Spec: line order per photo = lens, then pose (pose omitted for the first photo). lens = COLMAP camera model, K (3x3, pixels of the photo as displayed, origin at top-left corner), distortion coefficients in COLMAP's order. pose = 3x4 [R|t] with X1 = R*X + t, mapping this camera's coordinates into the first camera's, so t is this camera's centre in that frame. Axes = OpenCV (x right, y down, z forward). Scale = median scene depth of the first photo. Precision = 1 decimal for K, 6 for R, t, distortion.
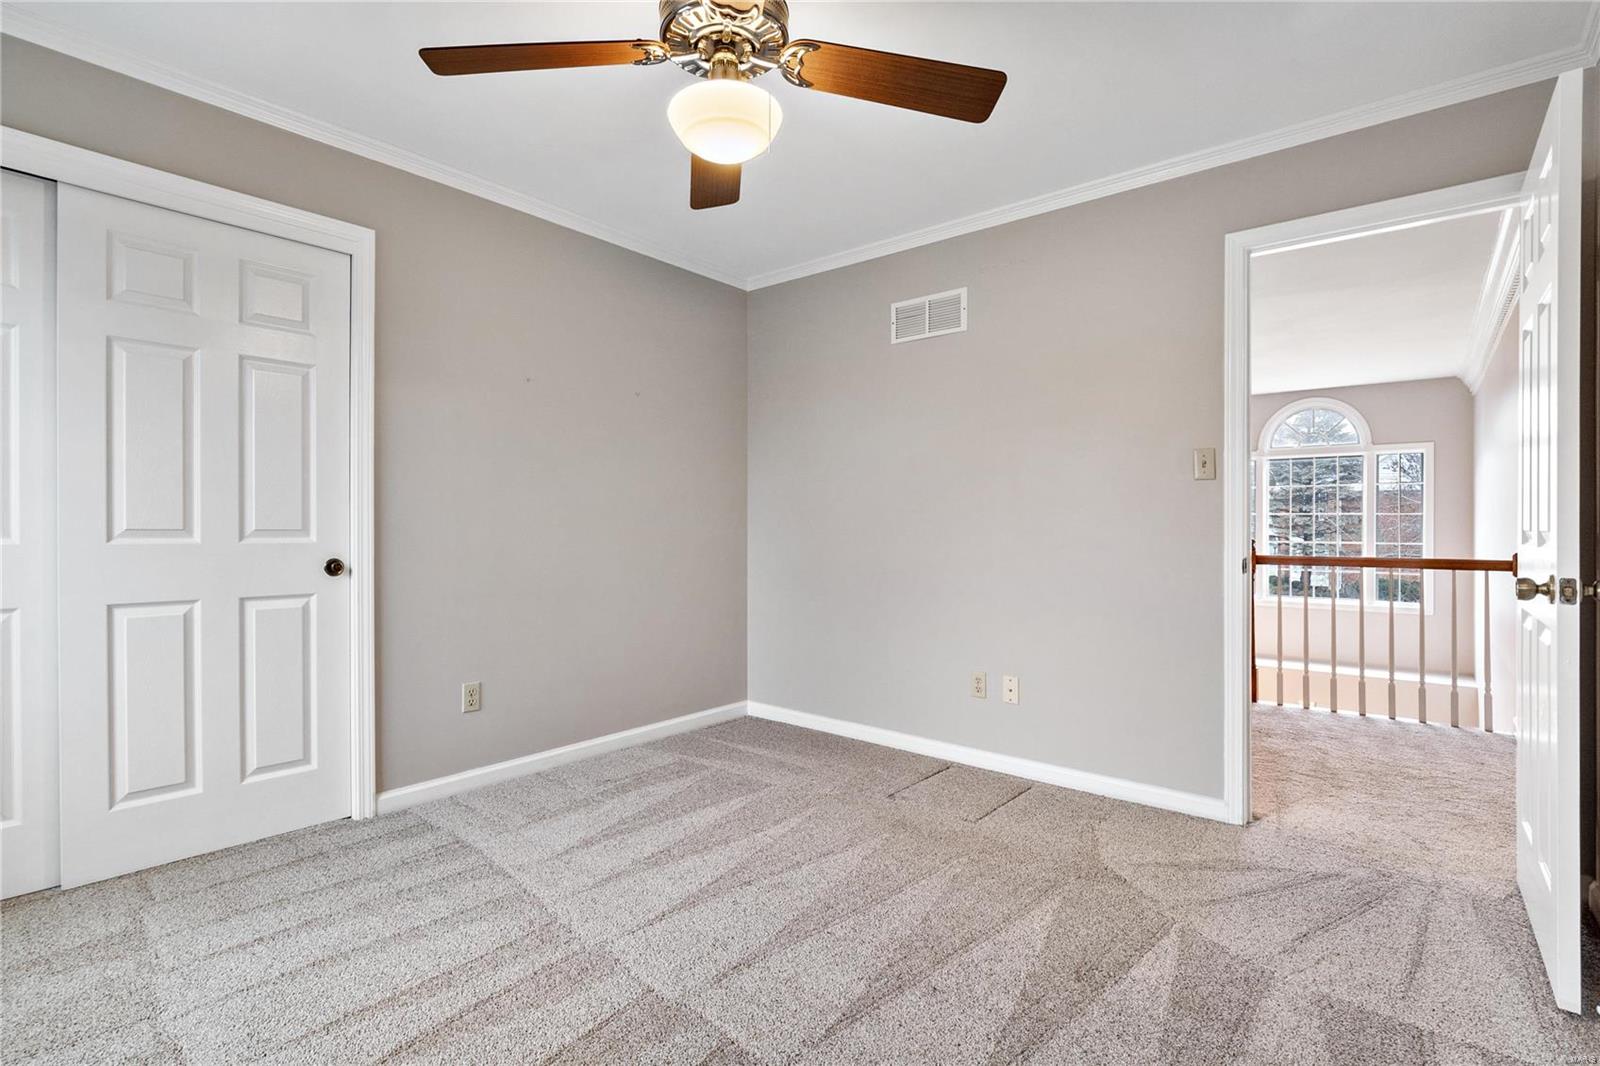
lens RADIAL K [[759.2, 0, 800.0], [0, 759.2, 533.0], [0, 0, 1]] dist [-0.001017, 0.000044]
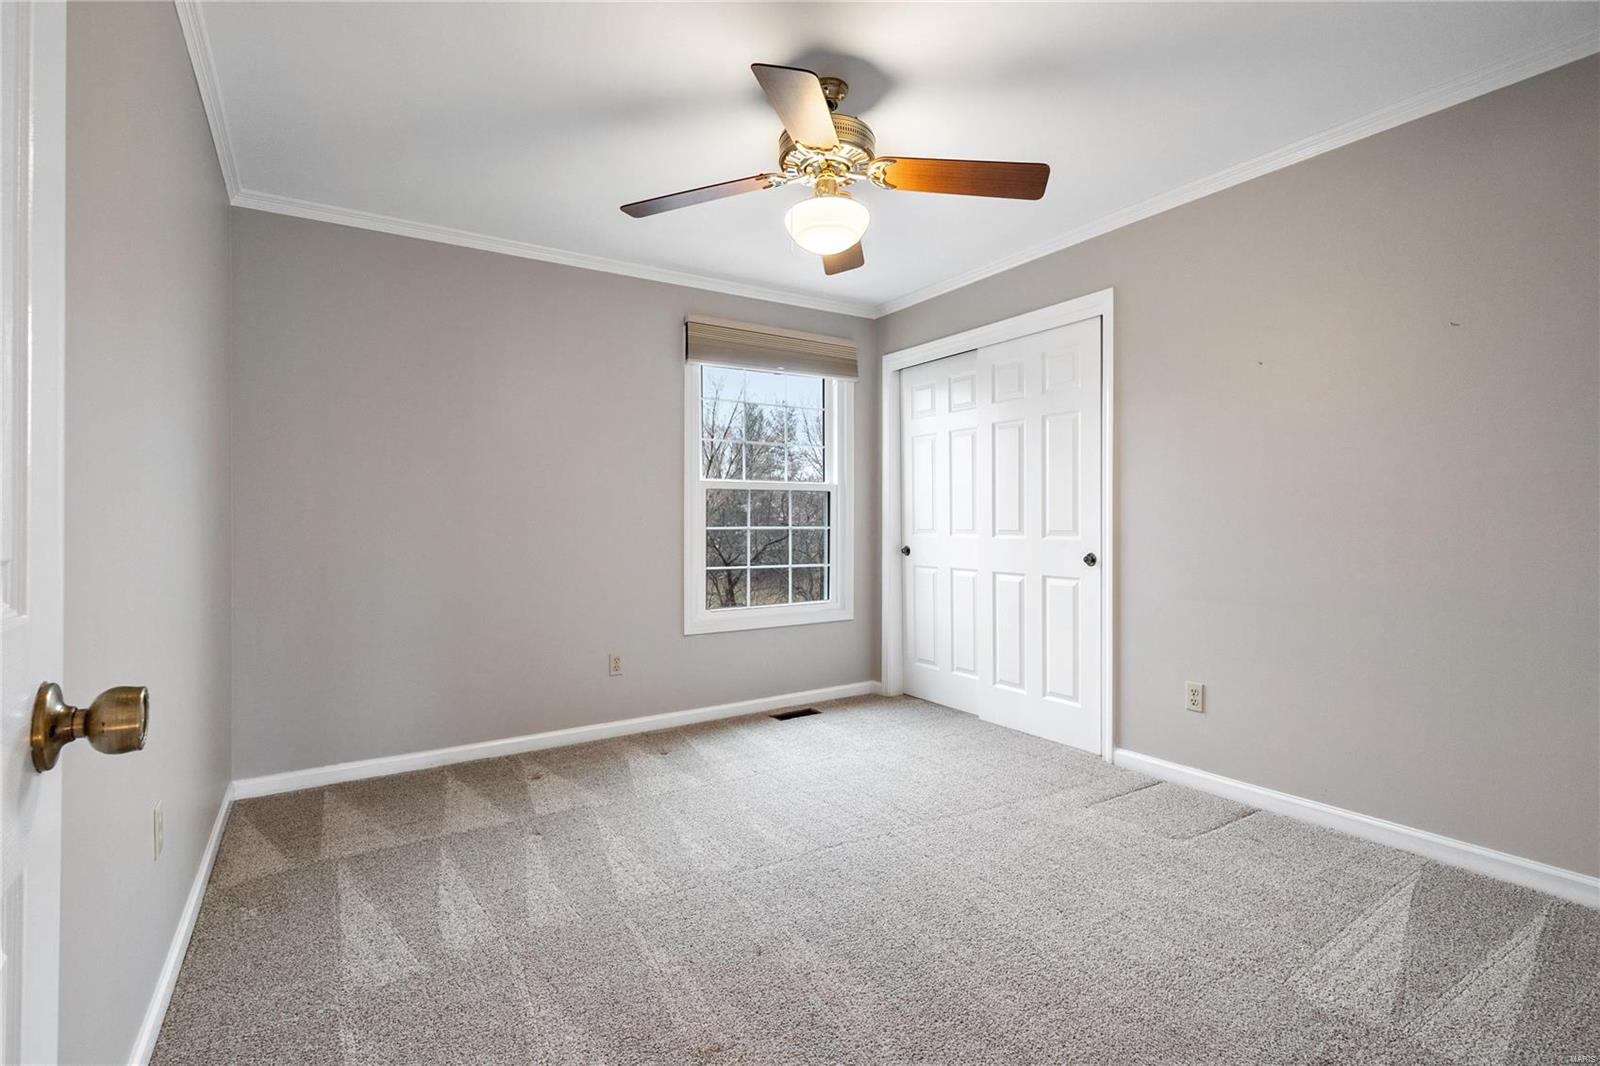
lens RADIAL K [[759.2, 0, 800.0], [0, 759.2, 533.0], [0, 0, 1]] dist [-0.001017, 0.000044]
pose [[-0.311087, 0.002764, -0.950377, 0.809775], [-0.006949, 0.999962, 0.005183, -0.003744], [0.950356, 0.008216, -0.311056, 0.952626]]
